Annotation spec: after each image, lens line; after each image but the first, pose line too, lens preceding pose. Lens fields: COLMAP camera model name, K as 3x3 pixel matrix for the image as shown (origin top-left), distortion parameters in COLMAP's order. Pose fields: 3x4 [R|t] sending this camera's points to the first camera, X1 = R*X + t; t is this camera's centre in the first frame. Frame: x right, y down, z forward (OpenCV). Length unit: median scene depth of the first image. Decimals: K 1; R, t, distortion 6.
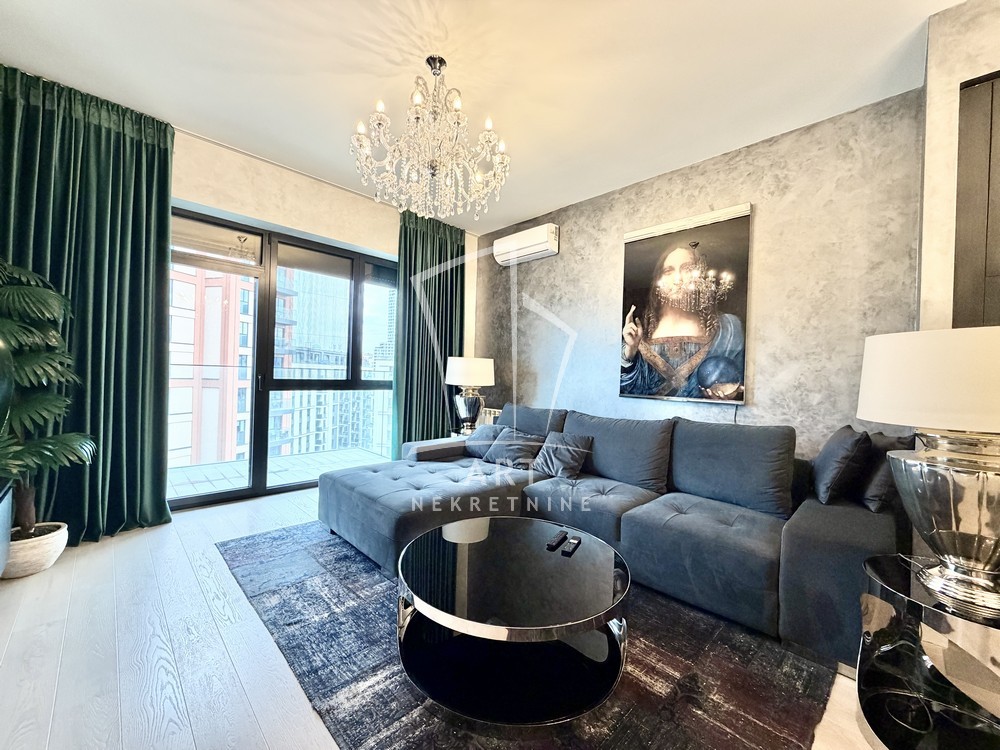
lens RADIAL K [[397.5, 0, 495.7], [0, 397.5, 375.7], [0, 0, 1]] dist [0.000240, 0.000144]
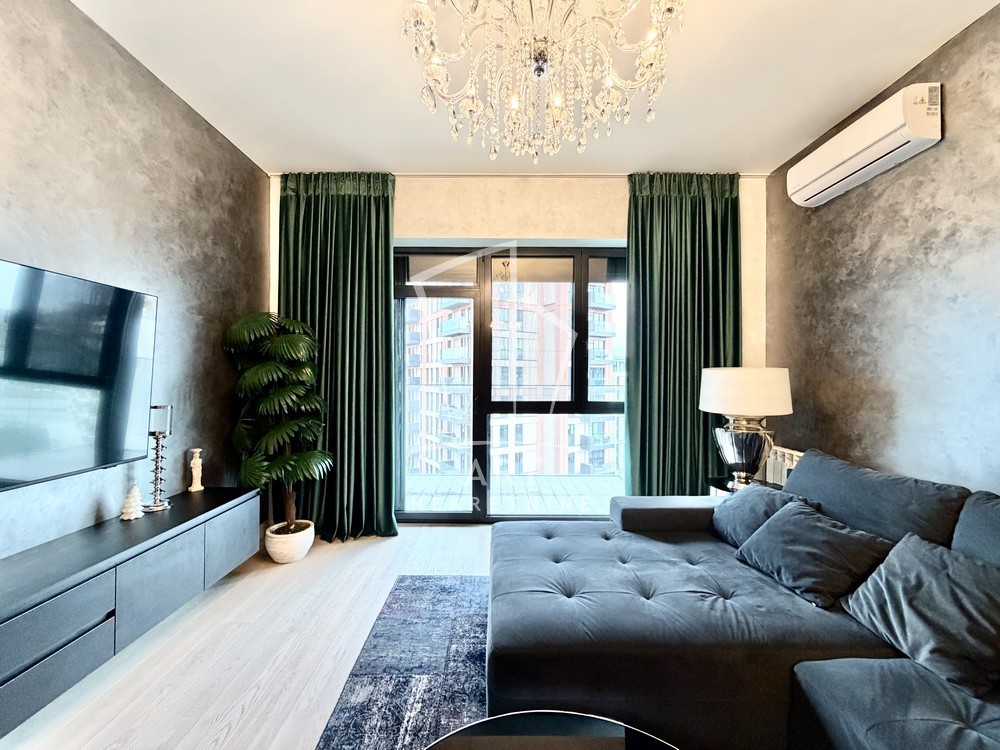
lens RADIAL K [[397.5, 0, 495.7], [0, 397.5, 375.7], [0, 0, 1]] dist [0.000240, 0.000144]
pose [[0.711542, -0.029591, -0.702020, 0.107838], [0.016536, 0.999541, -0.025371, -0.026422], [0.702449, 0.006444, 0.711705, 0.306387]]
